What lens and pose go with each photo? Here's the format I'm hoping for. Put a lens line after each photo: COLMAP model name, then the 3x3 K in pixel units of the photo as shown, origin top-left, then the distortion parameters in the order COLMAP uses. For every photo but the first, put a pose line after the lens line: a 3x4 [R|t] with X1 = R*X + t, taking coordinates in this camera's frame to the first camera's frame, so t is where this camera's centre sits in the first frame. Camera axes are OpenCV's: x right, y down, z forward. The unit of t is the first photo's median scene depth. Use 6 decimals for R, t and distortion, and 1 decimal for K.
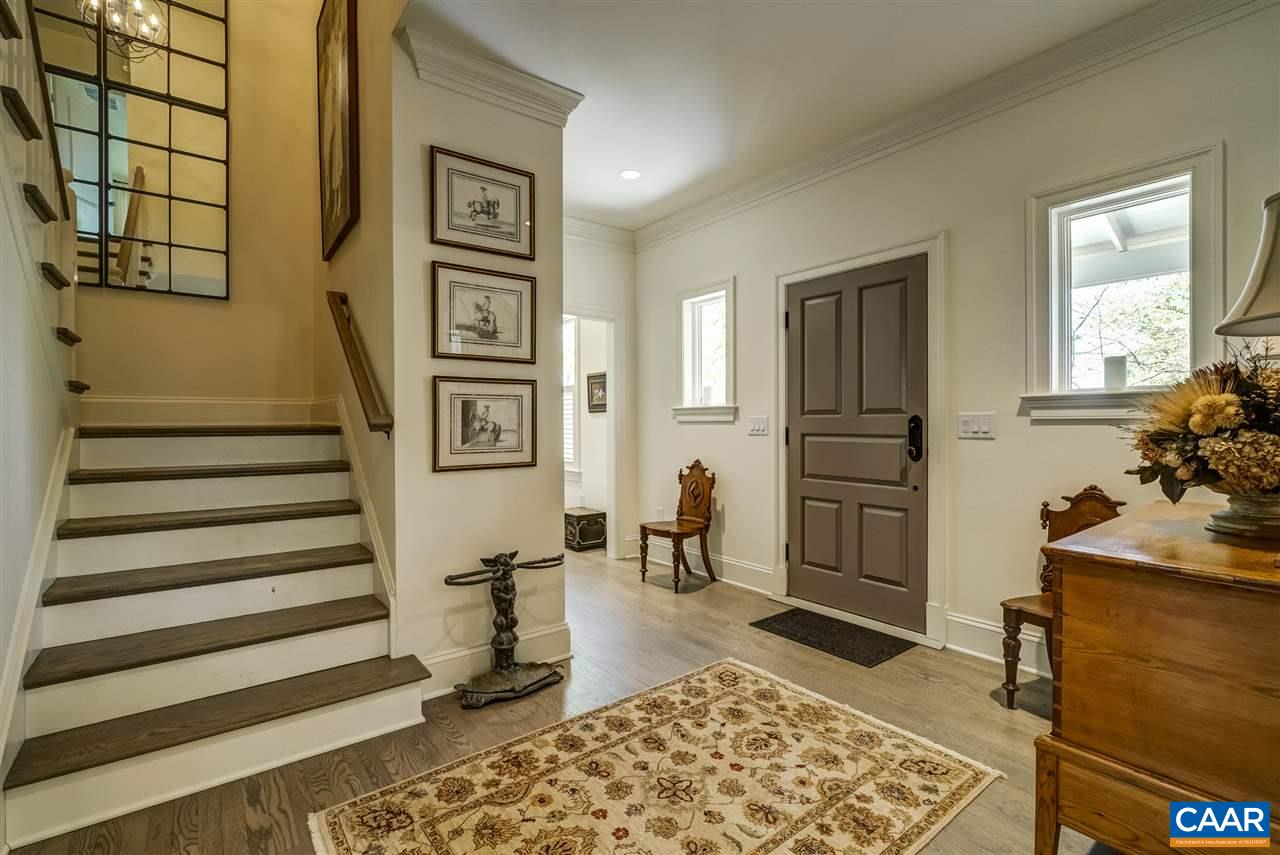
lens RADIAL K [[576.3, 0, 641.6], [0, 576.3, 417.9], [0, 0, 1]] dist [-0.001058, 0.000041]
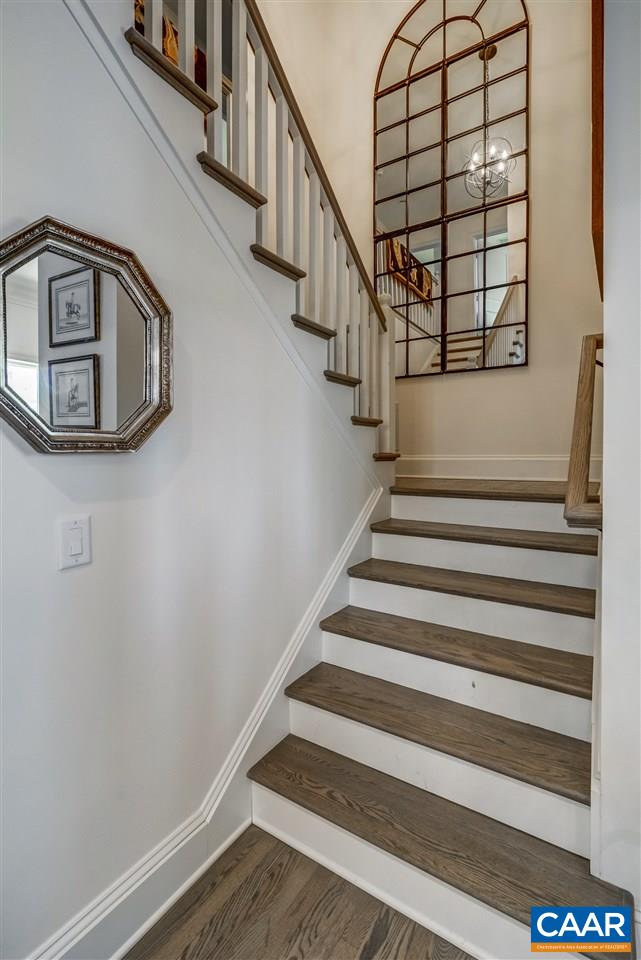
lens RADIAL K [[447.4, 0, 317.7], [0, 447.4, 461.0], [0, 0, 1]] dist [-0.002198, -0.000108]
pose [[0.317136, 0.019120, -0.948187, -0.075974], [0.004355, 0.999757, 0.021616, -0.096531], [0.948370, -0.010985, 0.316976, 0.745123]]
